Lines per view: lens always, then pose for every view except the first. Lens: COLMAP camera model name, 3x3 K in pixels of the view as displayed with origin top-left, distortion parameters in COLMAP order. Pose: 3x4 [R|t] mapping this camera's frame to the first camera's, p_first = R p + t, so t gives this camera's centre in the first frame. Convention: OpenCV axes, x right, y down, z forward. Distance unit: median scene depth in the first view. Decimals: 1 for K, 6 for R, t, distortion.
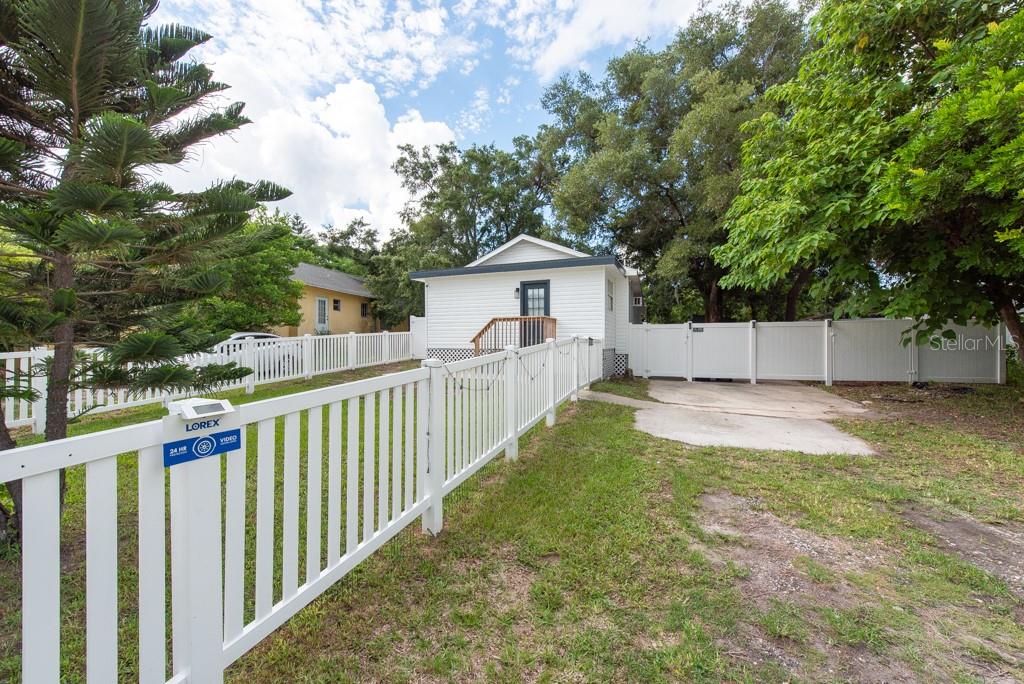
lens RADIAL K [[398.6, 0, 512.3], [0, 398.6, 345.2], [0, 0, 1]] dist [0.003063, -0.000498]
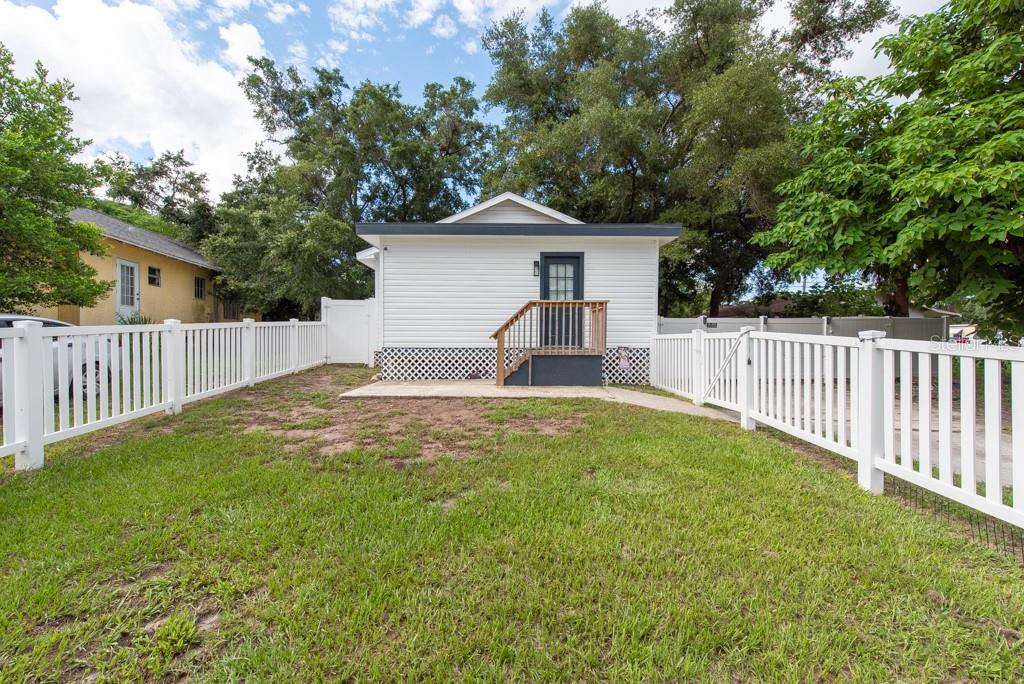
lens RADIAL K [[398.6, 0, 510.2], [0, 398.6, 344.5], [0, 0, 1]] dist [0.003063, -0.000498]
pose [[0.919178, -0.001104, 0.393840, -0.236781], [-0.001777, 0.999974, 0.006950, -0.000907], [-0.393838, -0.007088, 0.919153, 0.286154]]
